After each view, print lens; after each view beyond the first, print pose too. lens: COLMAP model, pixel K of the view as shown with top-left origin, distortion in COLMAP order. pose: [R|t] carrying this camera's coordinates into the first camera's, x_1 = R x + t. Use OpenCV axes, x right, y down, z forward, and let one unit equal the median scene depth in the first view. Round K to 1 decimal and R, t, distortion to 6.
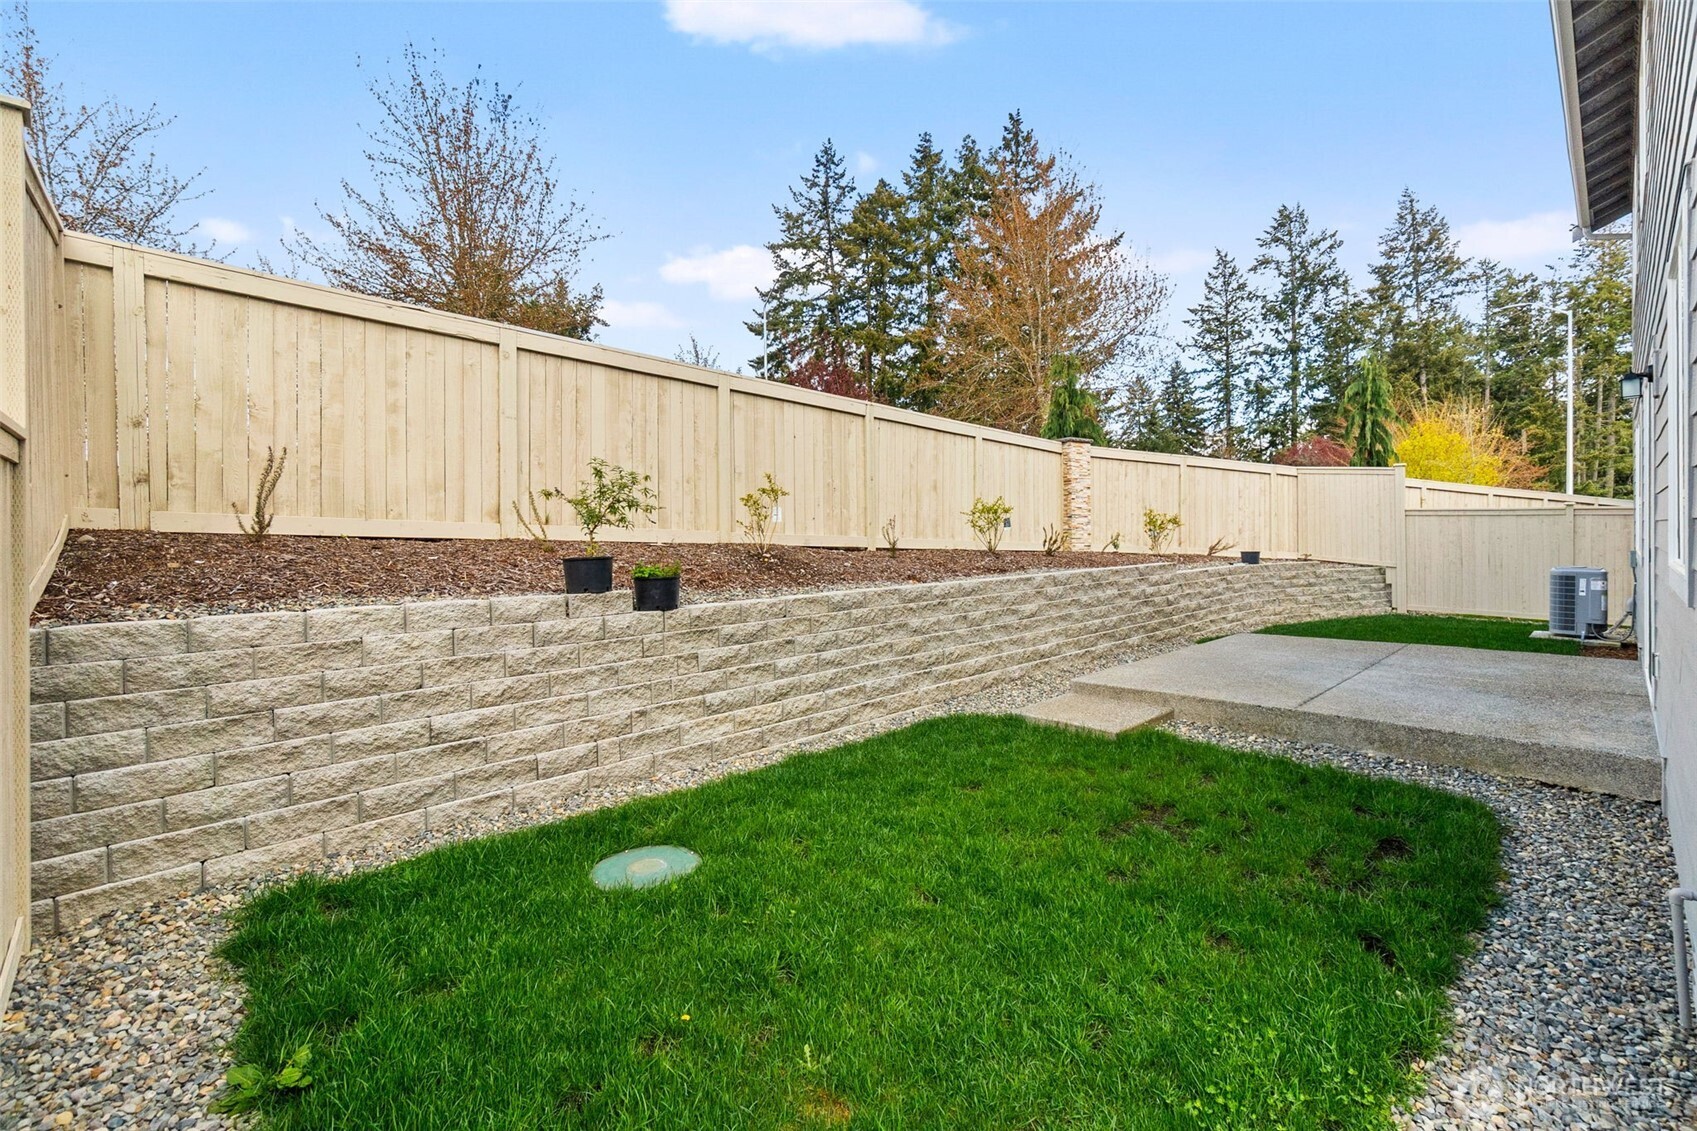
lens RADIAL K [[767.4, 0, 853.6], [0, 767.4, 532.6], [0, 0, 1]] dist [0.000067, 0.000143]
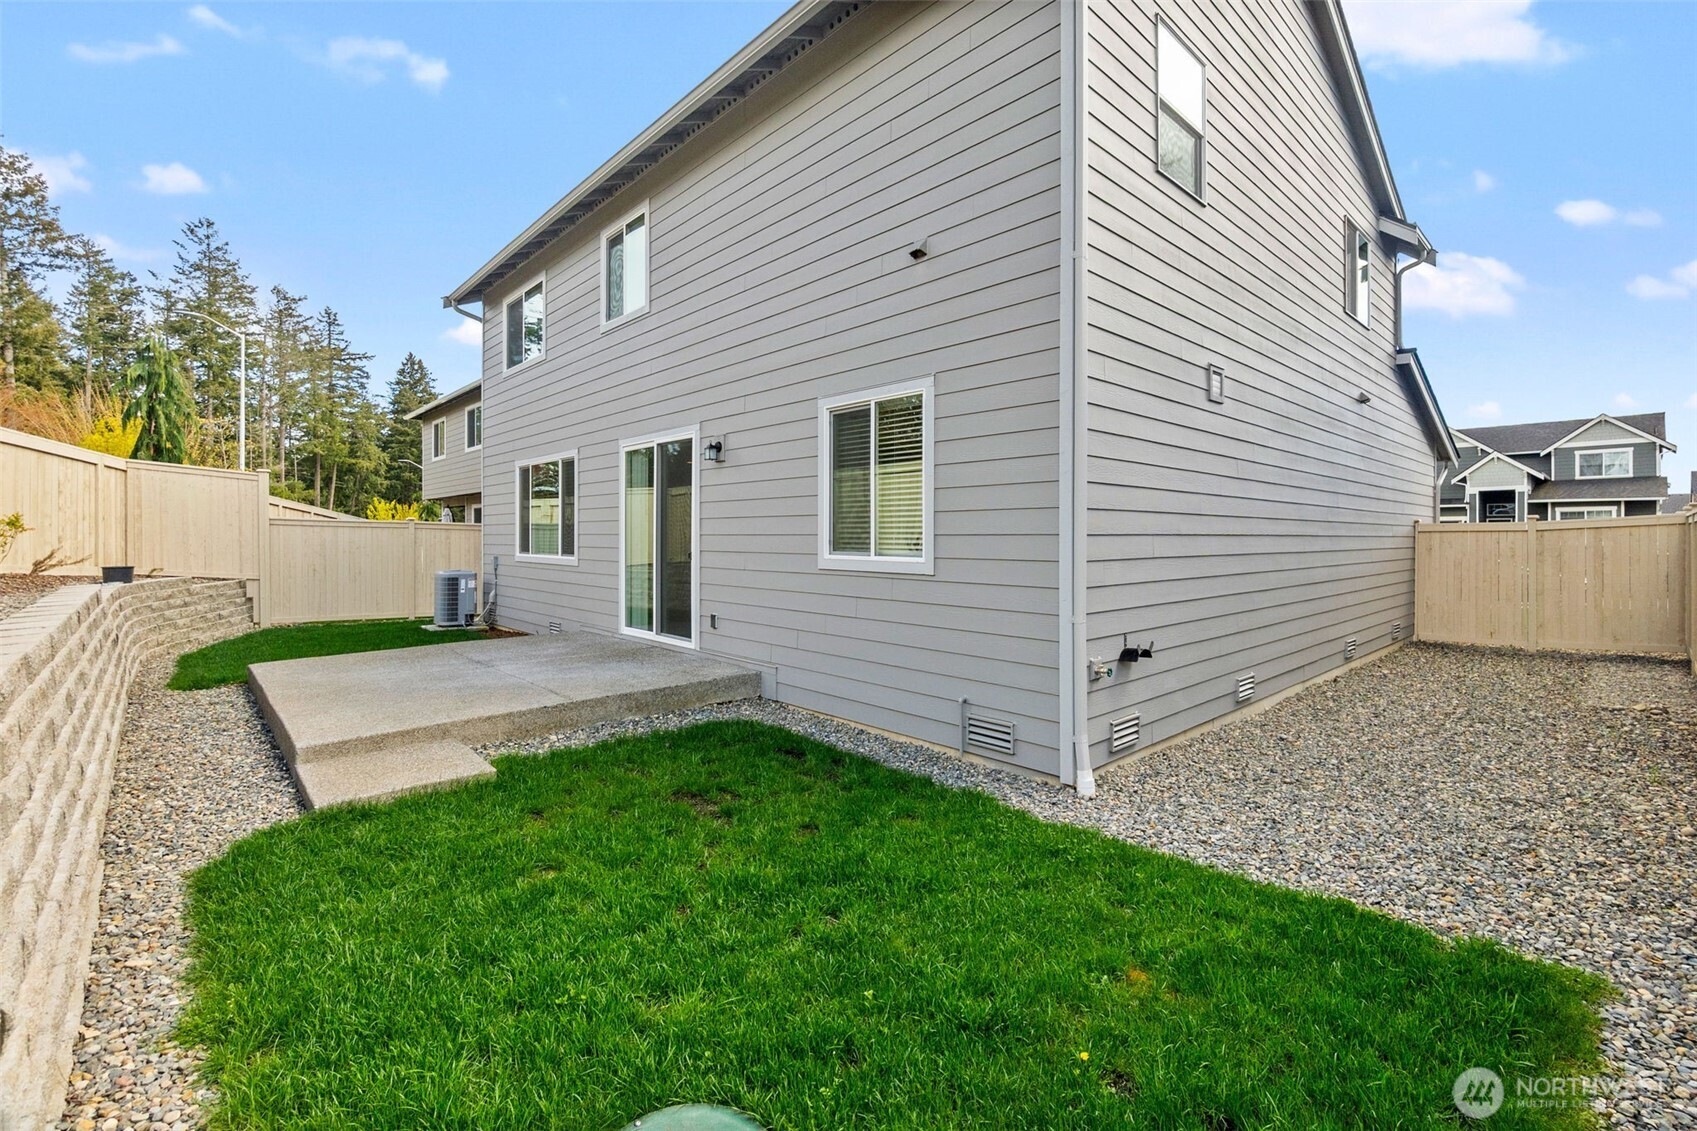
lens RADIAL K [[794.1, 0, 846.5], [0, 794.1, 549.4], [0, 0, 1]] dist [-0.001457, -0.000312]
pose [[0.006873, -0.004696, 0.999965, -0.259230], [0.000270, 0.999989, 0.004694, 0.004062], [-0.999976, 0.000238, 0.006874, 0.275979]]
